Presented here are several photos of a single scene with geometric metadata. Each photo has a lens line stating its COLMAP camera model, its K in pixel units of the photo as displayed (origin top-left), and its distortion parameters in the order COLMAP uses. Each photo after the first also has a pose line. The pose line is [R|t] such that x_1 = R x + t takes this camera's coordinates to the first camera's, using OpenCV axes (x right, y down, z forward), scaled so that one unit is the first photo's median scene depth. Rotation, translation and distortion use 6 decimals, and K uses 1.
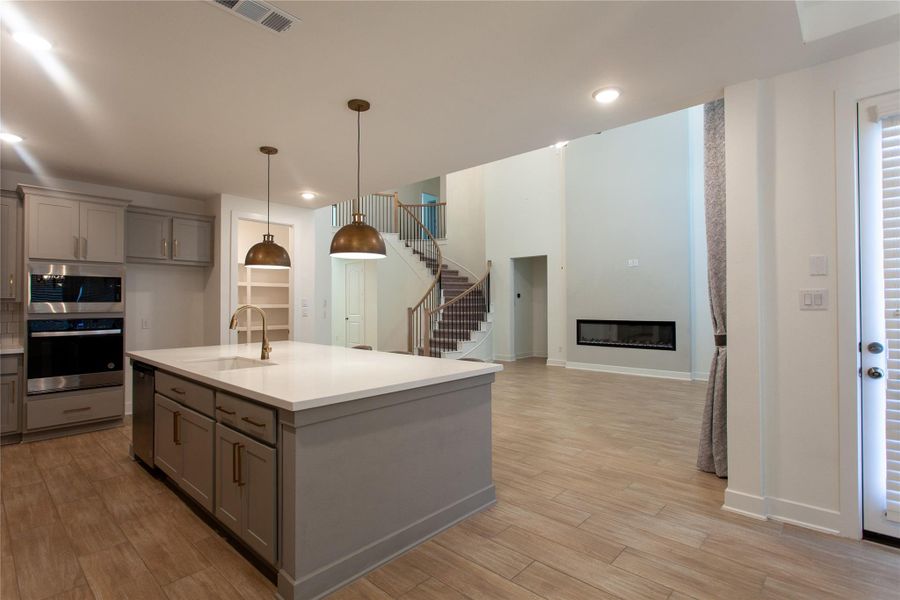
lens RADIAL K [[438.6, 0, 455.7], [0, 438.6, 302.6], [0, 0, 1]] dist [-0.009651, 0.003032]
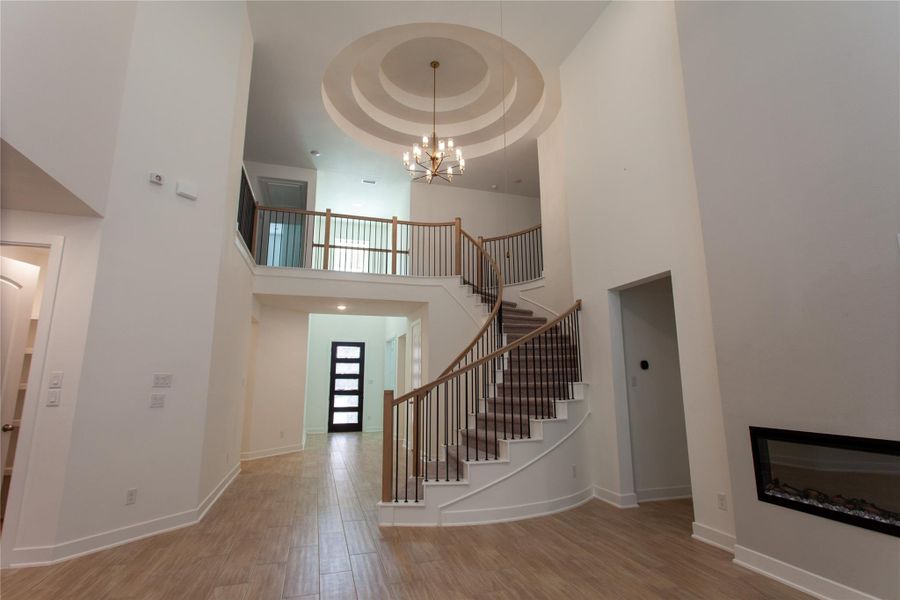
lens RADIAL K [[438.6, 0, 447.7], [0, 438.6, 300.2], [0, 0, 1]] dist [-0.009651, 0.003032]
pose [[0.857120, -0.096744, -0.505950, 0.519014], [0.002828, 0.983074, -0.183185, 0.004431], [0.515108, 0.155581, 0.842887, 1.123714]]
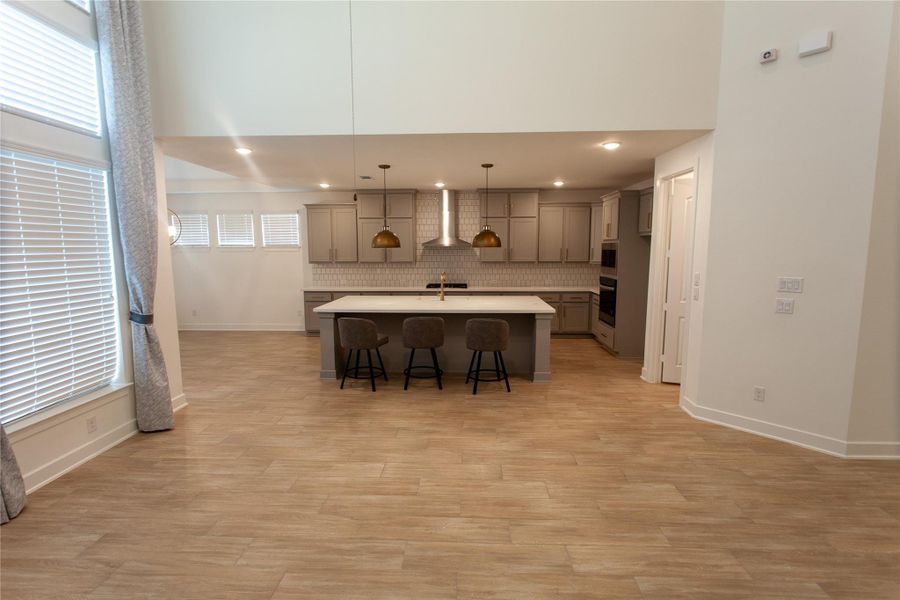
lens RADIAL K [[438.6, 0, 447.3], [0, 438.6, 296.4], [0, 0, 1]] dist [-0.009651, 0.003032]
pose [[-0.775939, 0.077205, -0.626065, 0.546854], [0.008013, 0.993608, 0.112599, -0.076285], [0.630757, 0.082354, -0.771598, 1.846323]]
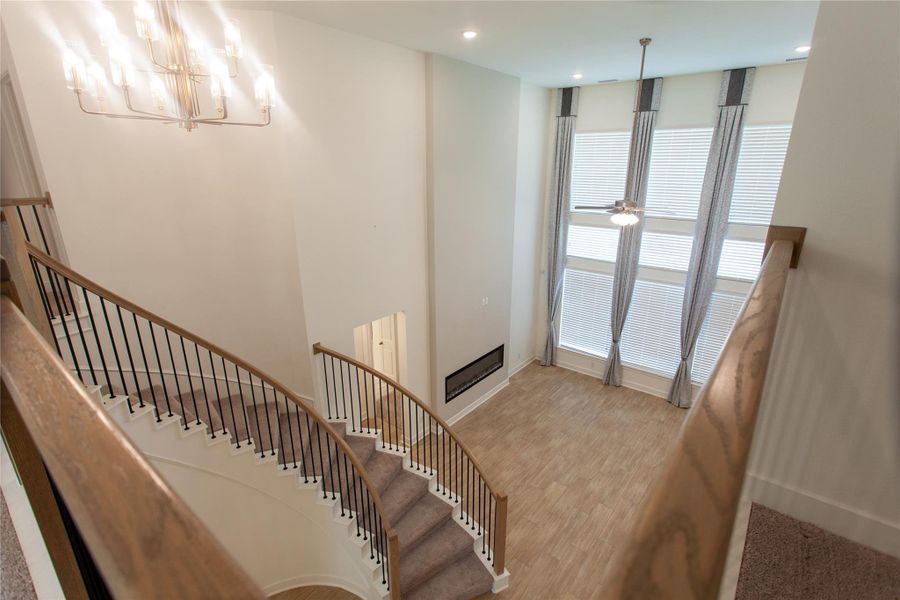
lens RADIAL K [[438.6, 0, 447.8], [0, 438.6, 301.3], [0, 0, 1]] dist [-0.009651, 0.003032]
pose [[-0.053778, -0.304930, 0.950855, -0.961828], [-0.001023, 0.952250, 0.305319, -0.722089], [-0.998552, 0.015446, -0.051522, 2.108150]]
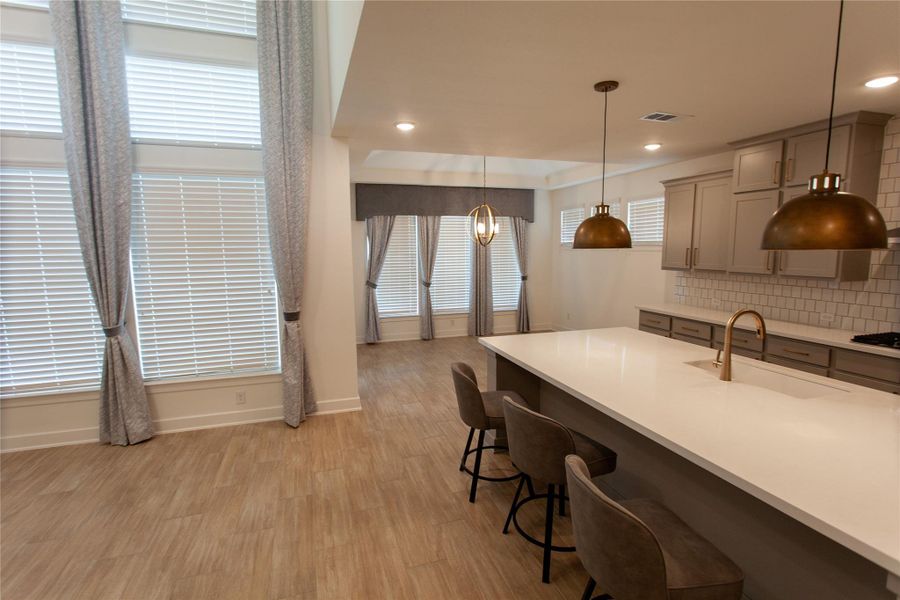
lens RADIAL K [[438.6, 0, 451.9], [0, 438.6, 298.4], [0, 0, 1]] dist [-0.009651, 0.003032]
pose [[-0.868336, -0.050574, 0.493390, -0.293963], [0.007541, 0.993326, 0.115090, -0.077235], [-0.495918, 0.103657, -0.862160, 1.399934]]
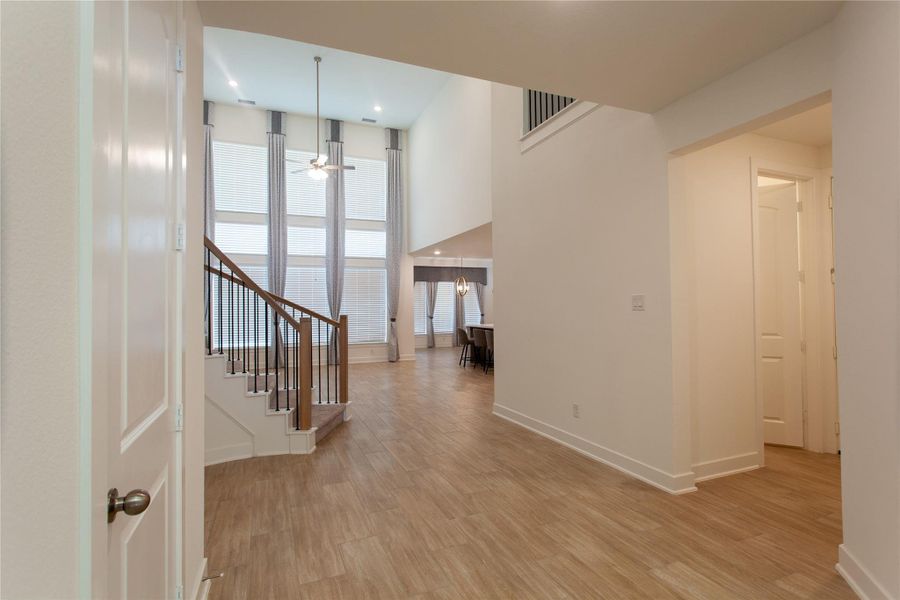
lens RADIAL K [[438.6, 0, 449.4], [0, 438.6, 303.5], [0, 0, 1]] dist [-0.009651, 0.003032]
pose [[-0.901840, 0.015837, 0.431780, -0.908058], [0.010777, 0.999842, -0.014164, 0.012120], [-0.431936, -0.008120, -0.901868, 2.889512]]
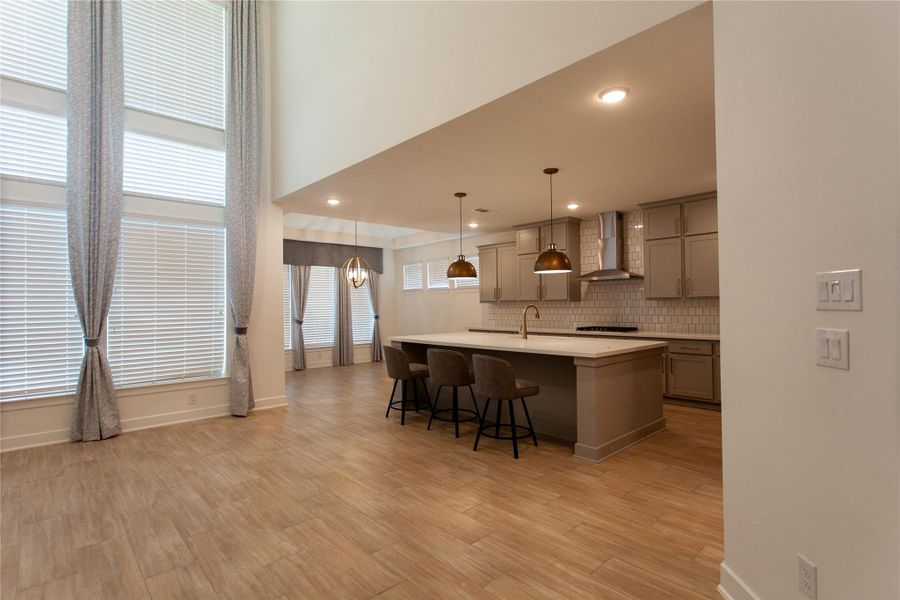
lens RADIAL K [[438.6, 0, 451.8], [0, 438.6, 299.8], [0, 0, 1]] dist [-0.009651, 0.003032]
pose [[-0.996267, 0.015566, 0.084911, -0.233264], [0.014243, 0.999768, -0.016157, 0.007193], [-0.085143, -0.014887, -0.996258, 1.946924]]
